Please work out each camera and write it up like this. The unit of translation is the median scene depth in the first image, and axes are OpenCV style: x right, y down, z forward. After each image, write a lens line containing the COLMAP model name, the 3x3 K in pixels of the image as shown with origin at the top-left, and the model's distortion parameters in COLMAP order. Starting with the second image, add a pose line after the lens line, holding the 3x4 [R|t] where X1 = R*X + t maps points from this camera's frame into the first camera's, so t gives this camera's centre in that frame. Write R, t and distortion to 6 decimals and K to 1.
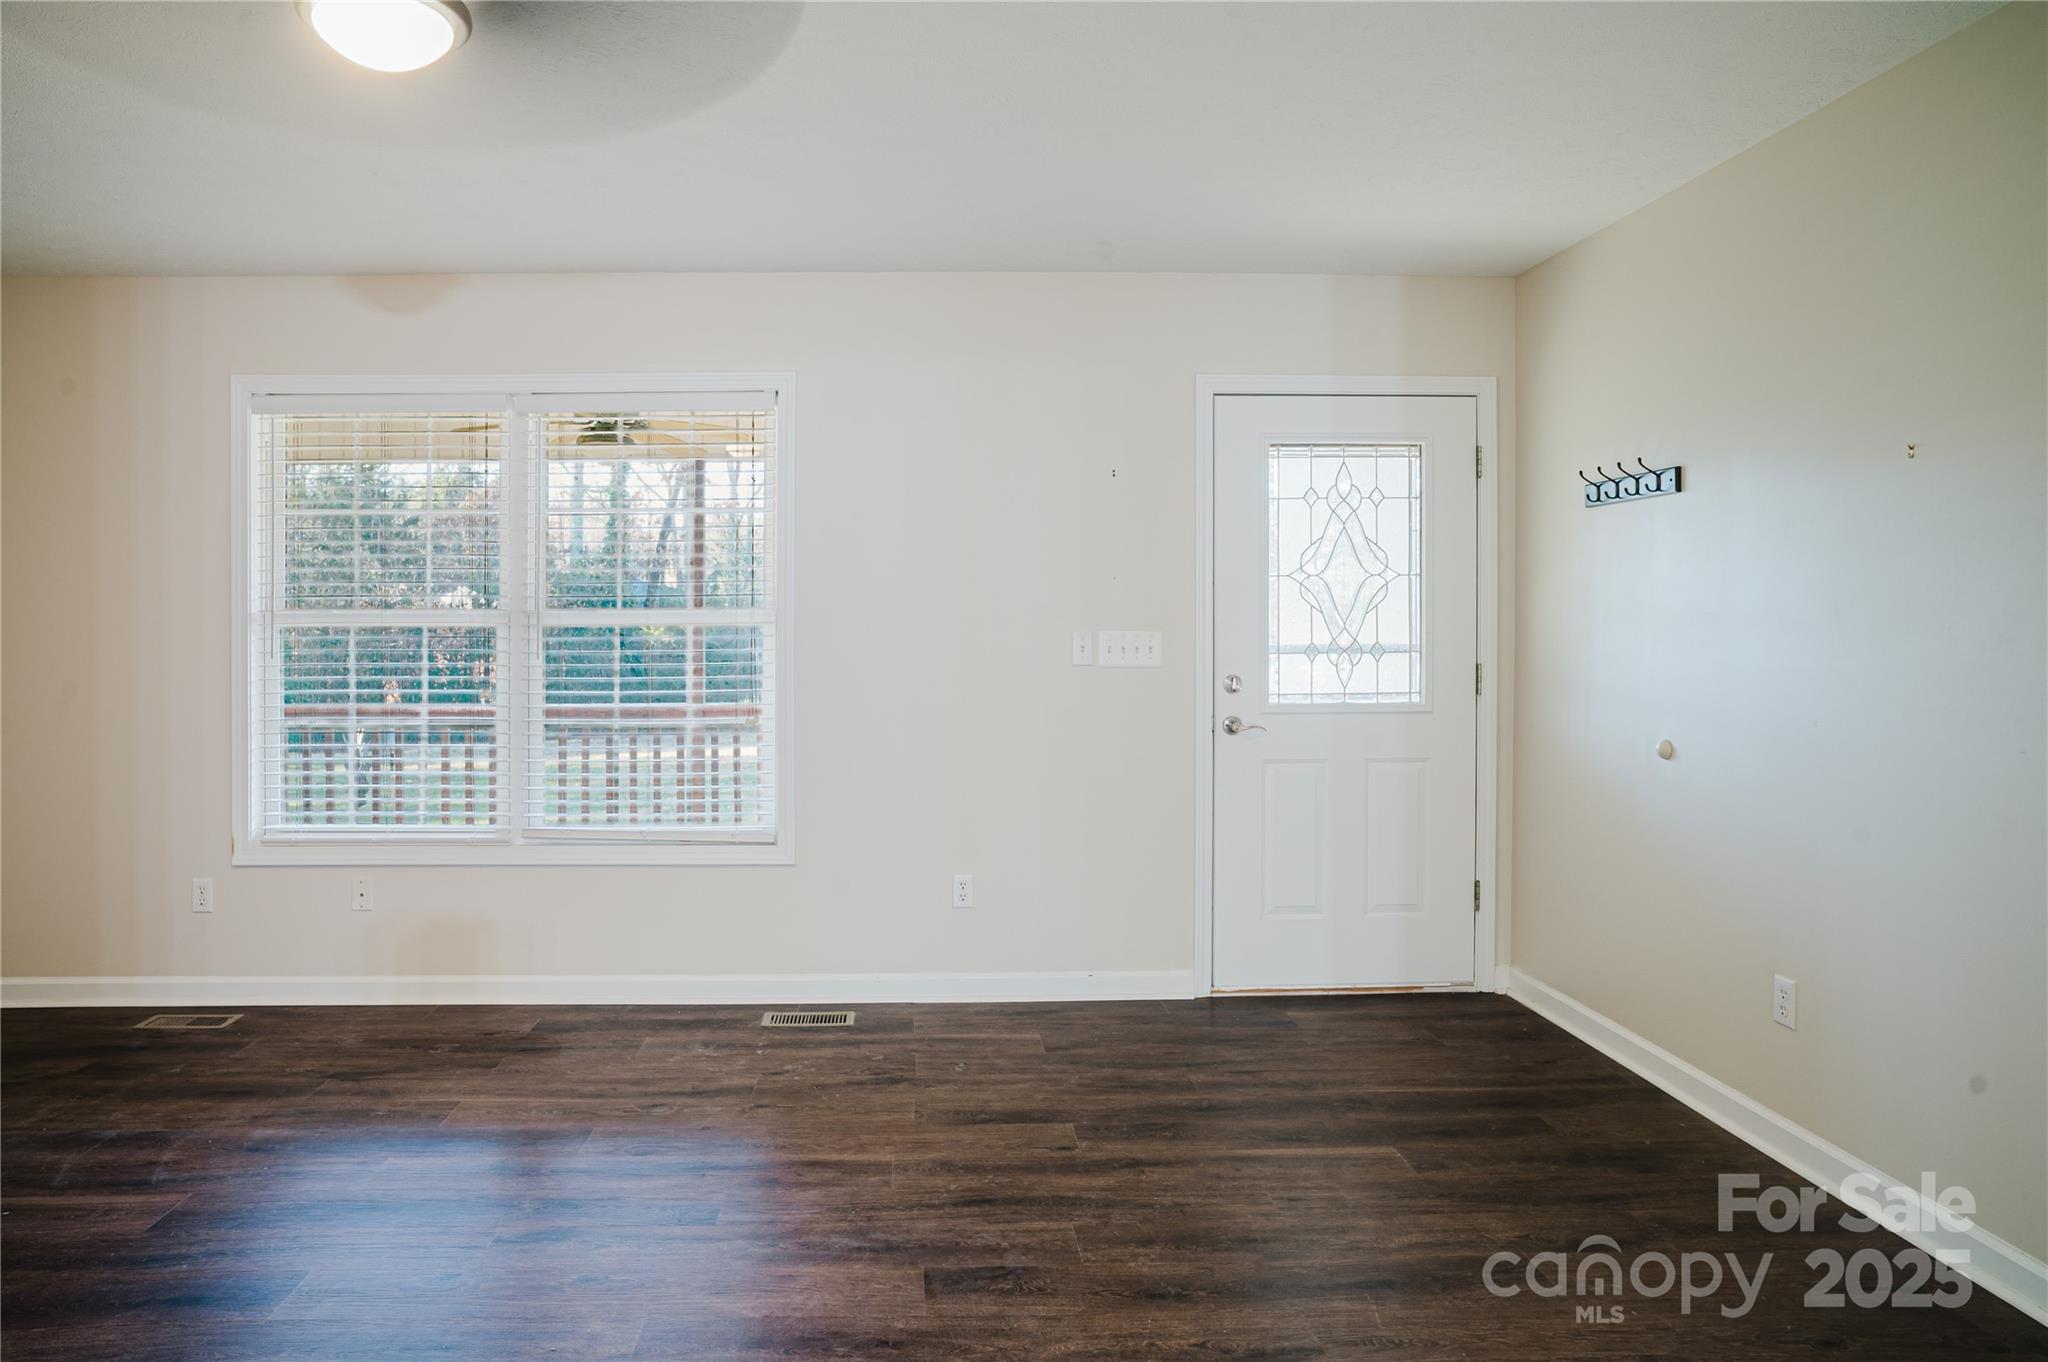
lens RADIAL K [[1269.6, 0, 933.9], [0, 1269.6, 682.1], [0, 0, 1]] dist [-0.070209, 0.056409]
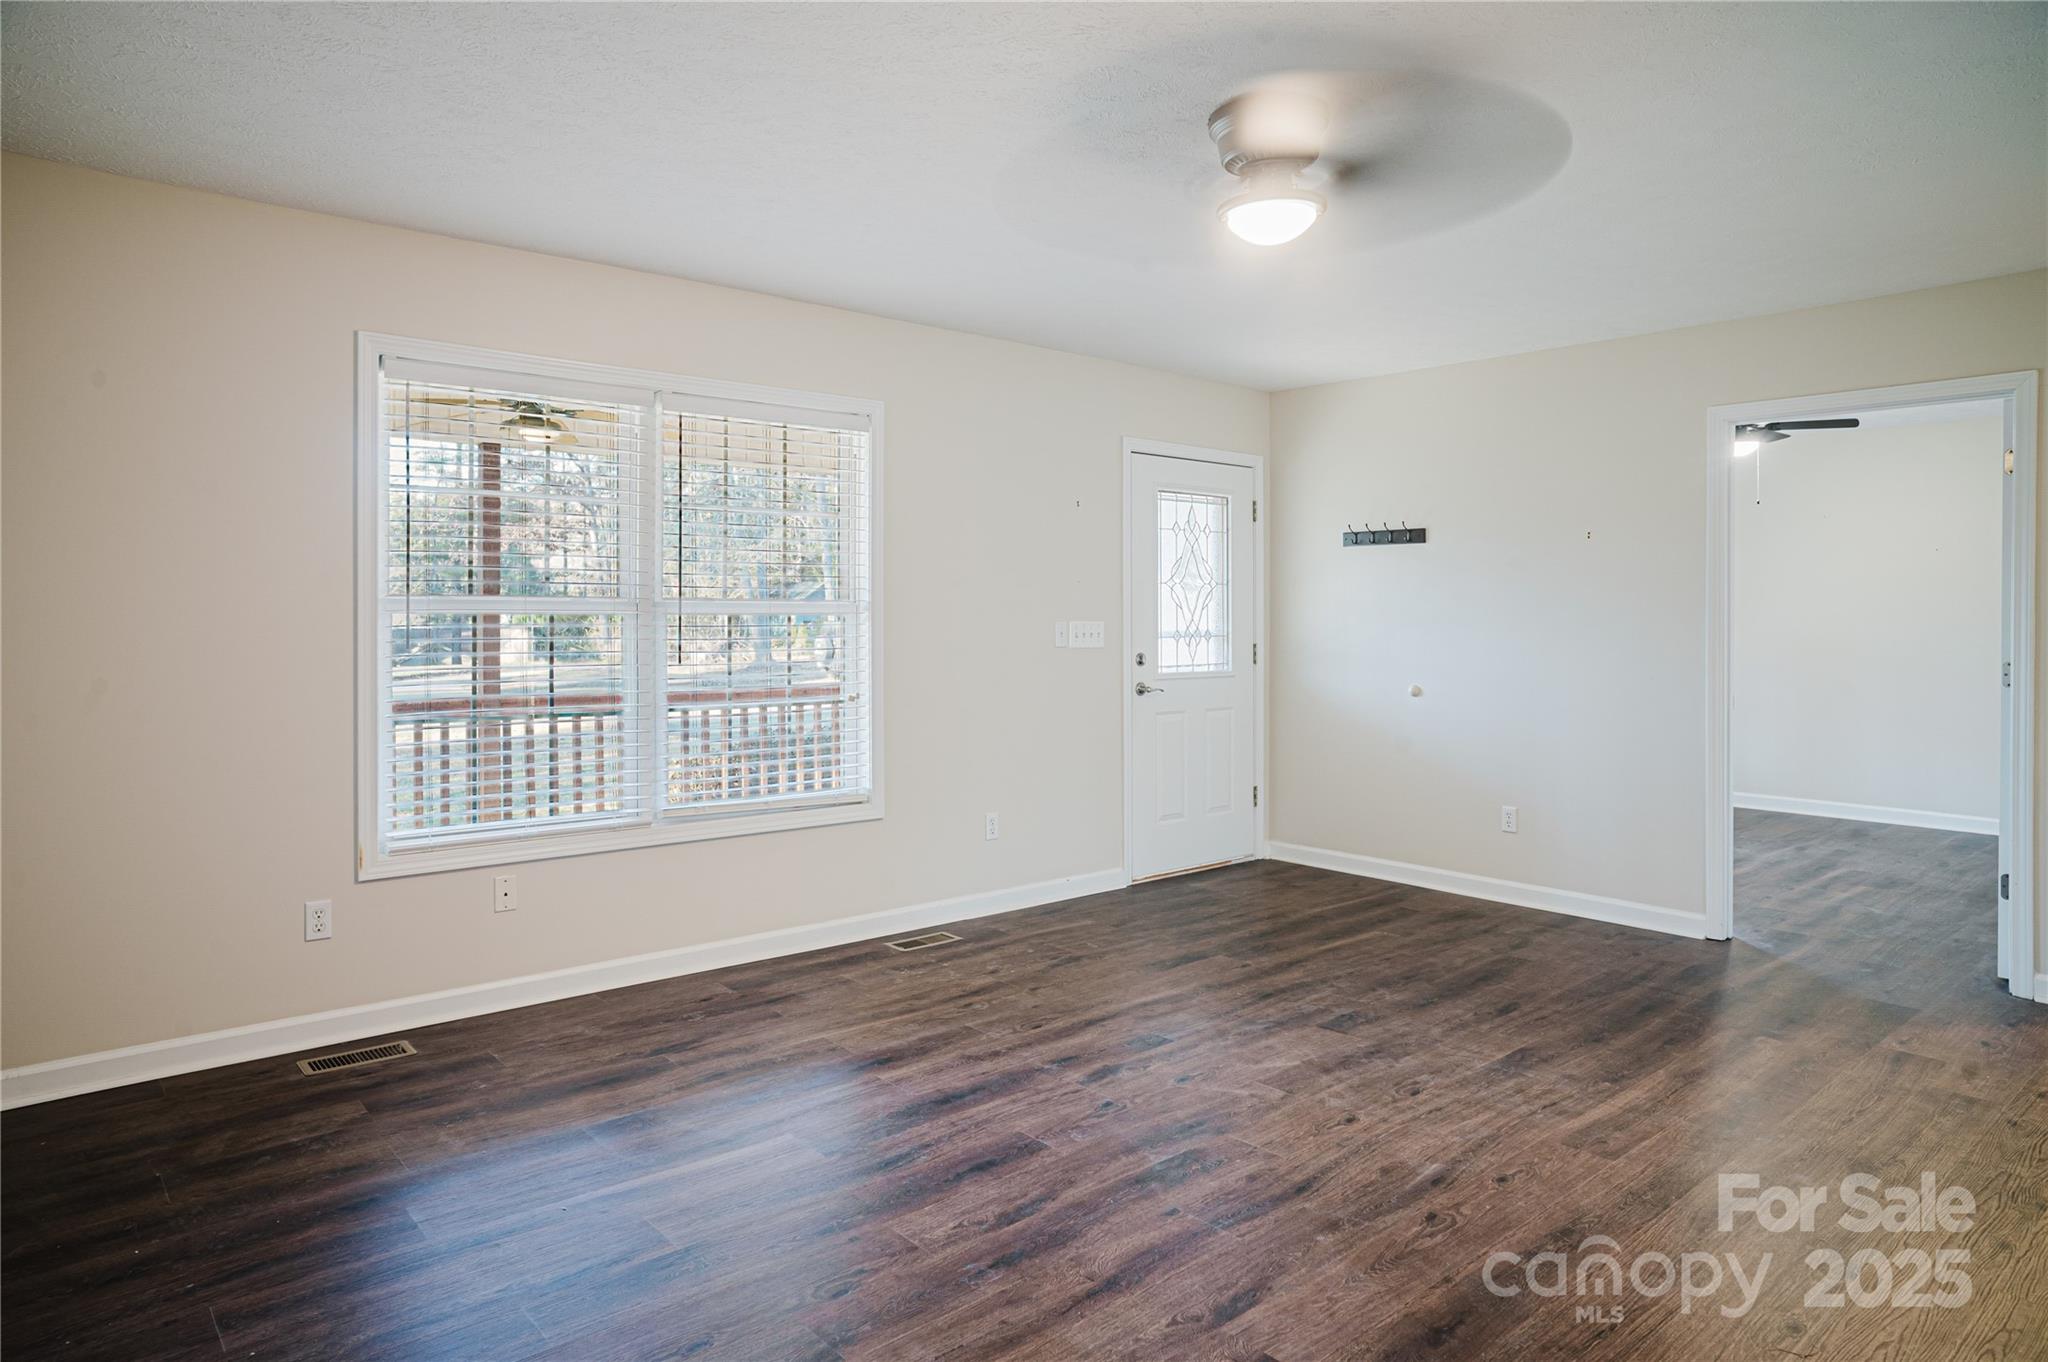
lens RADIAL K [[1247.8, 0, 1027.9], [0, 1247.8, 683.2], [0, 0, 1]] dist [-0.063856, 0.038679]
pose [[0.764710, -0.027560, 0.643785, -0.808415], [0.022621, 0.999617, 0.015922, 0.002997], [-0.643978, 0.002388, 0.765041, 0.025185]]
